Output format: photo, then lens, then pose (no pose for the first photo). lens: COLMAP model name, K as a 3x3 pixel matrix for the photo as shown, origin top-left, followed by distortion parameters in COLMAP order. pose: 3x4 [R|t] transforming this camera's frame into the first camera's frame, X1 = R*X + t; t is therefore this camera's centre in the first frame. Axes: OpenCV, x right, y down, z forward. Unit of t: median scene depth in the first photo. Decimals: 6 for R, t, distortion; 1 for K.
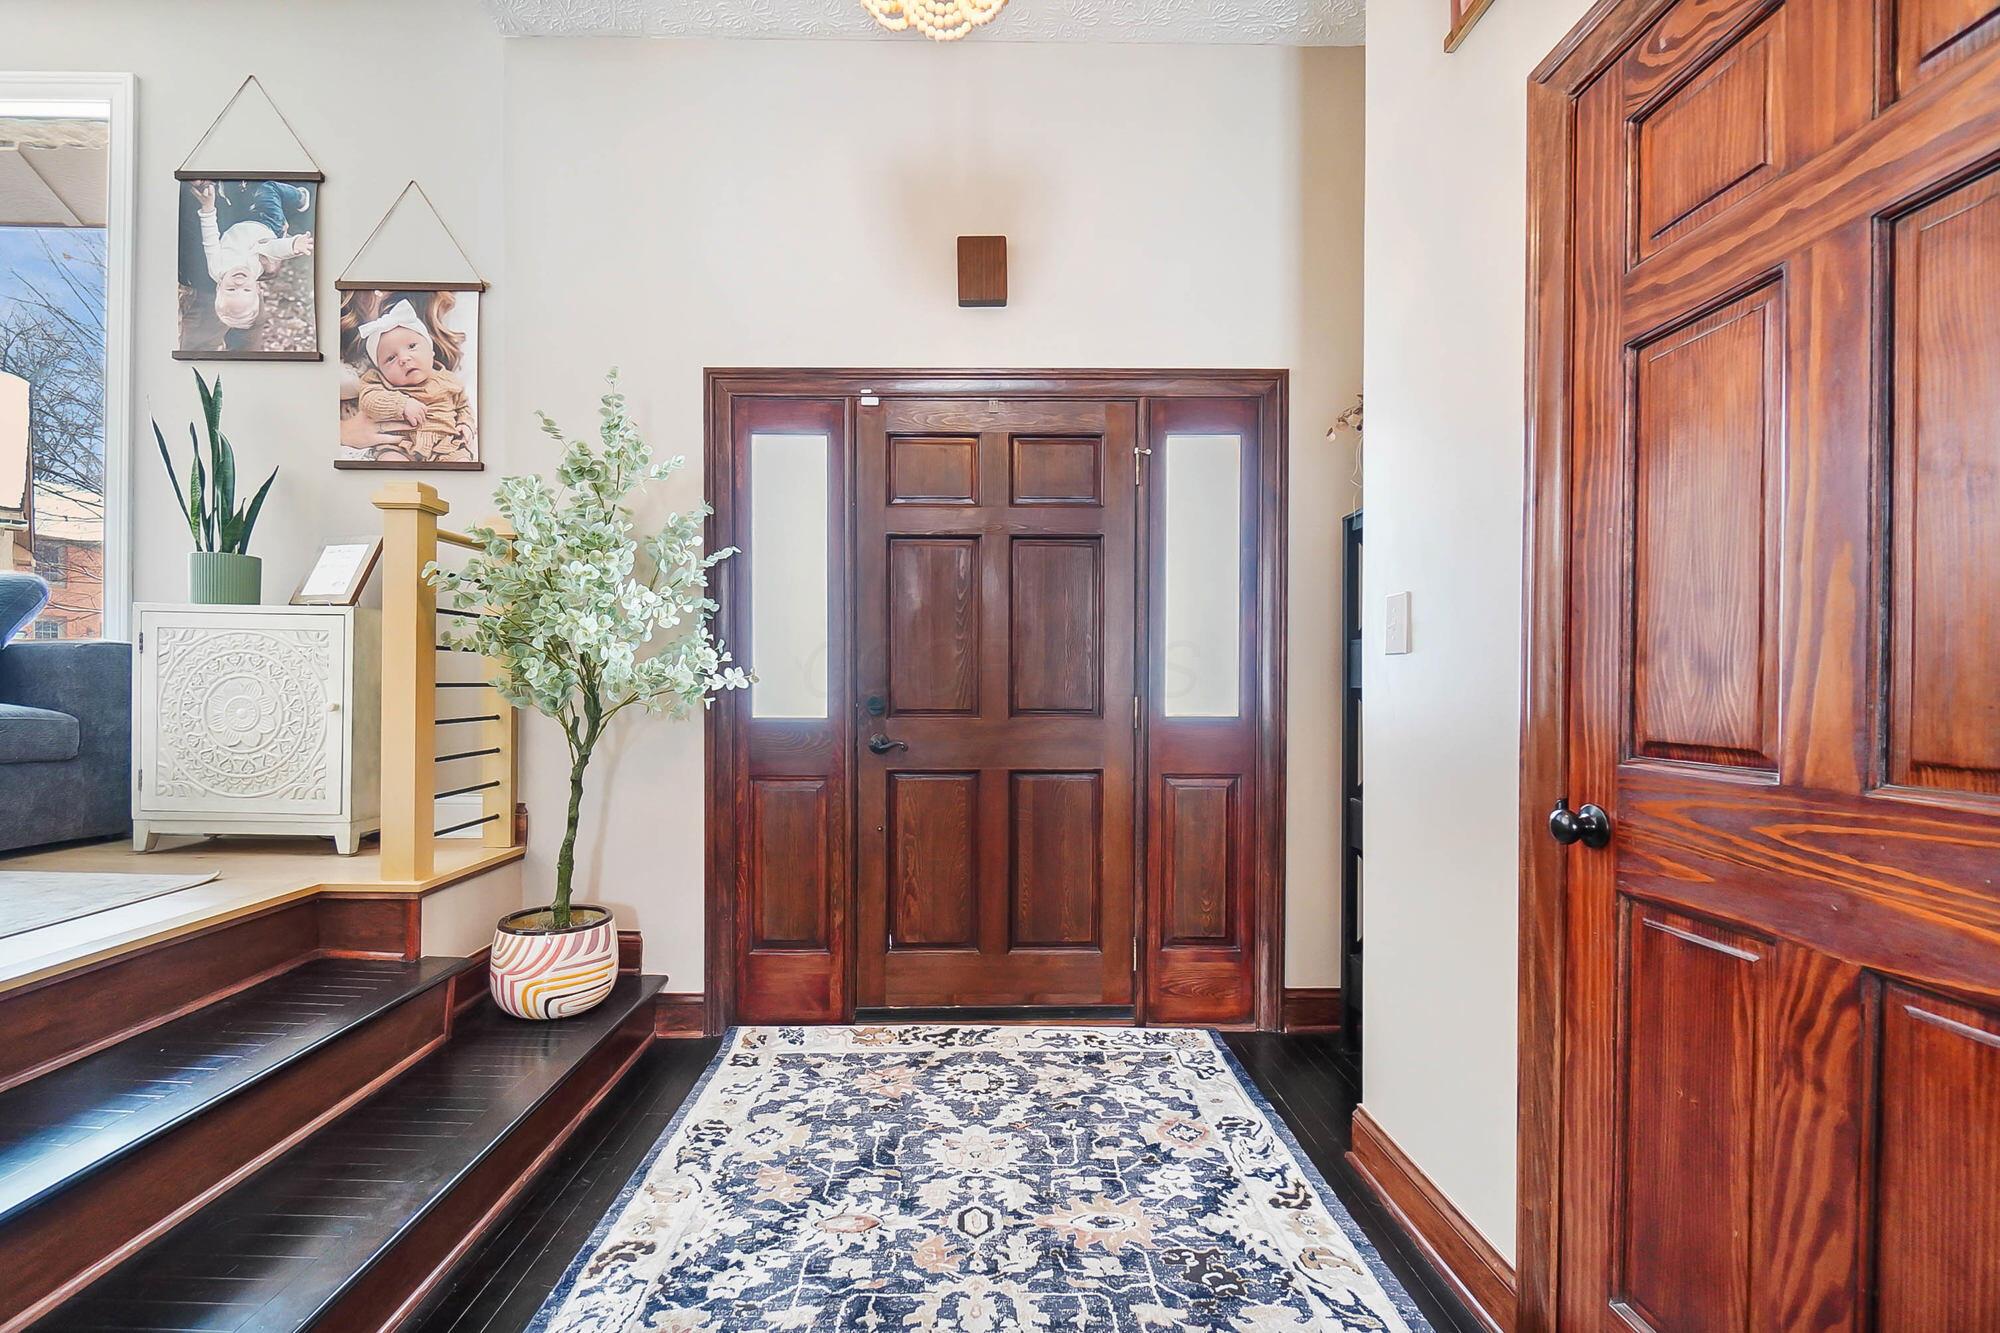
lens RADIAL K [[906.1, 0, 983.8], [0, 906.1, 682.5], [0, 0, 1]] dist [-0.000799, -0.002484]
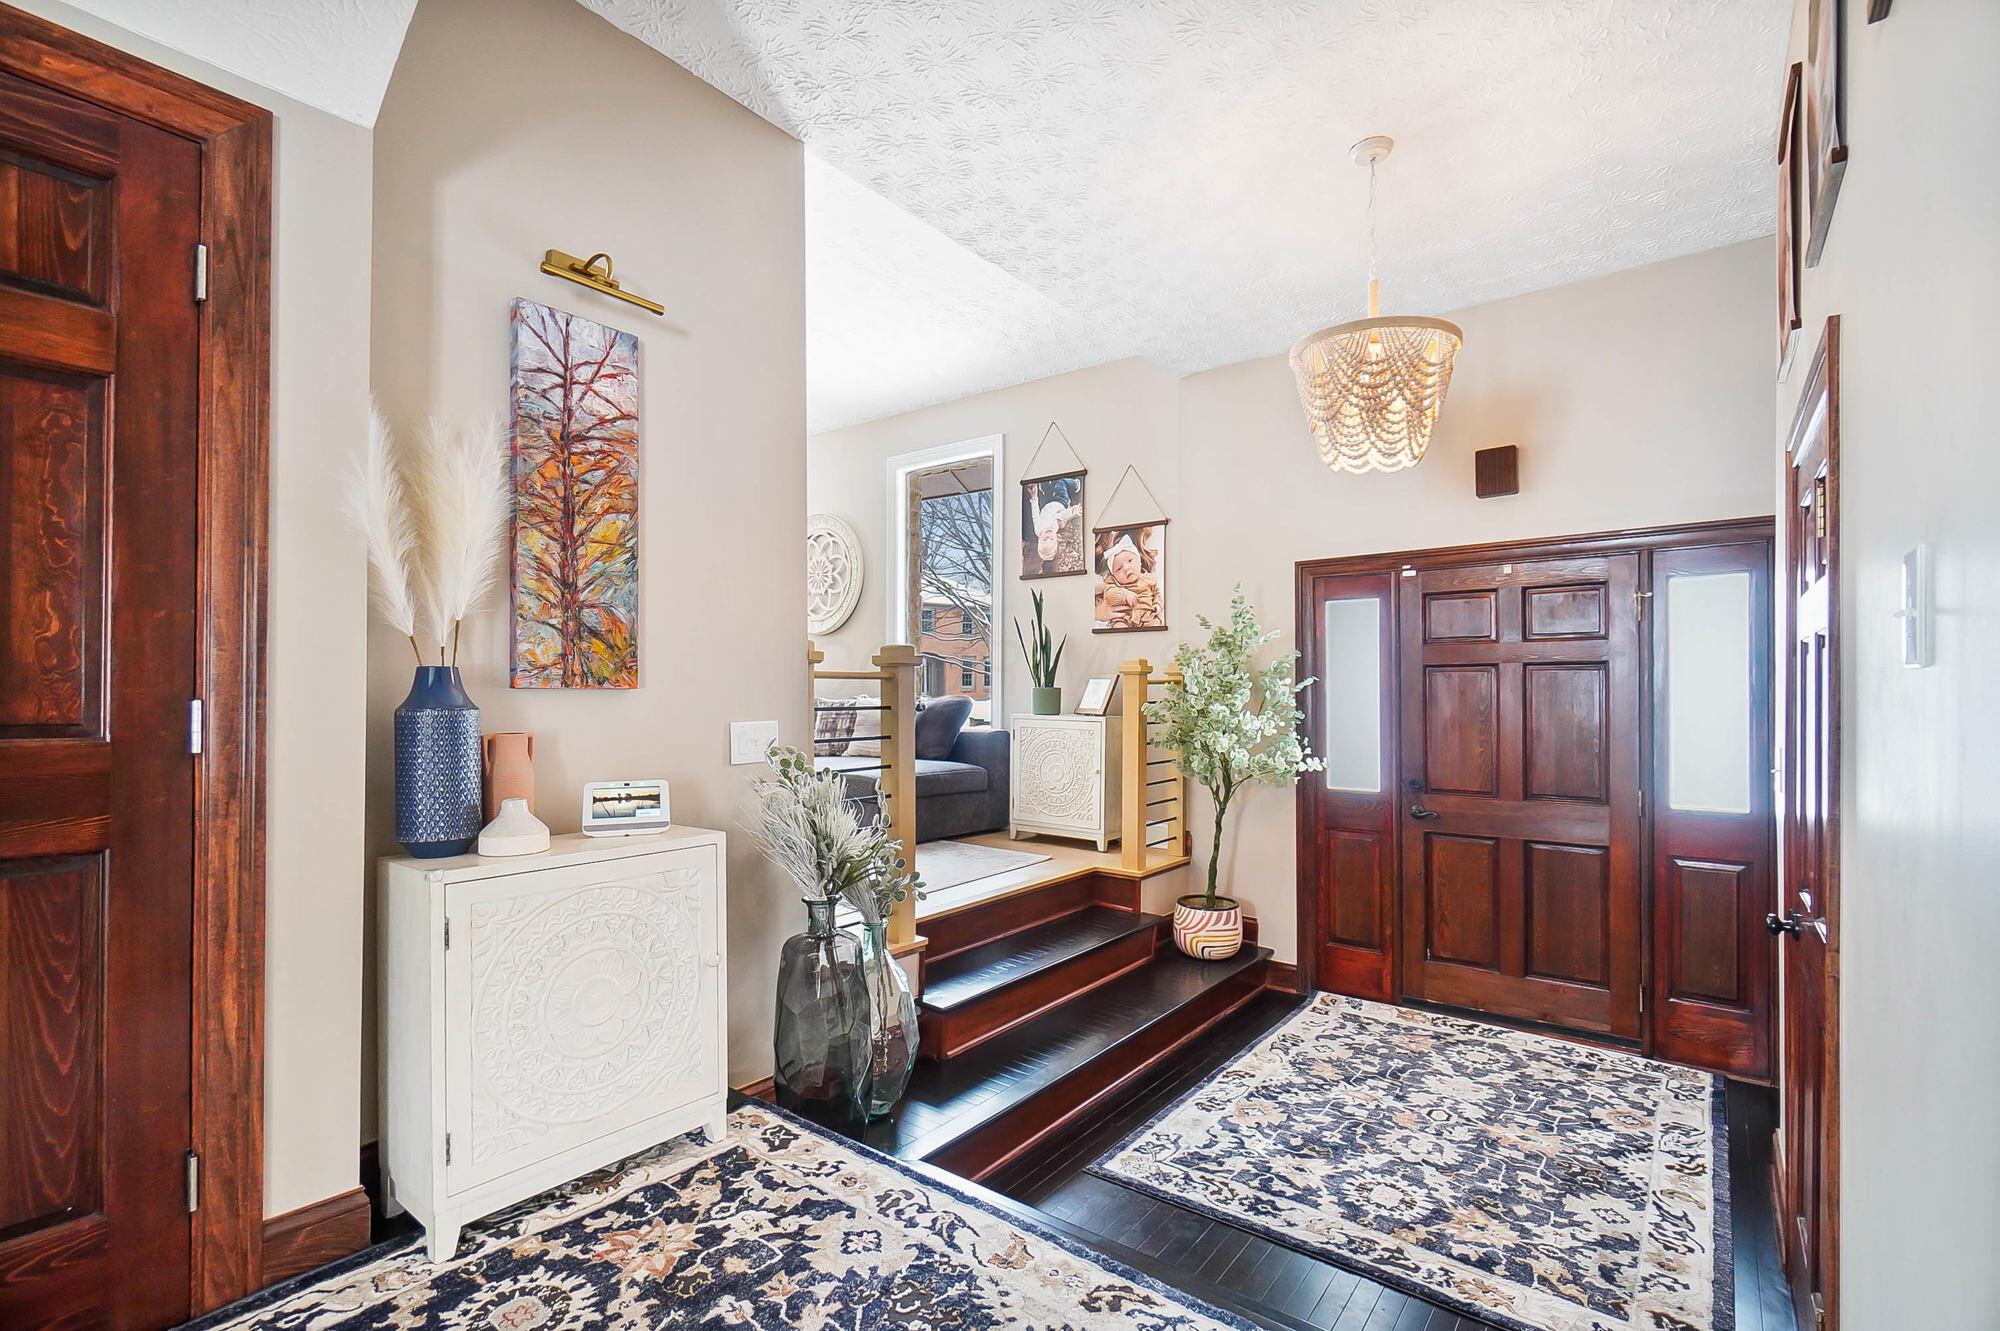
lens RADIAL K [[906.1, 0, 1000.9], [0, 906.1, 686.3], [0, 0, 1]] dist [-0.000799, -0.002484]
pose [[0.785954, -0.006145, -0.618254, 0.269667], [-0.000455, 0.999945, -0.010518, -0.123882], [0.618284, 0.008548, 0.785908, -0.565451]]
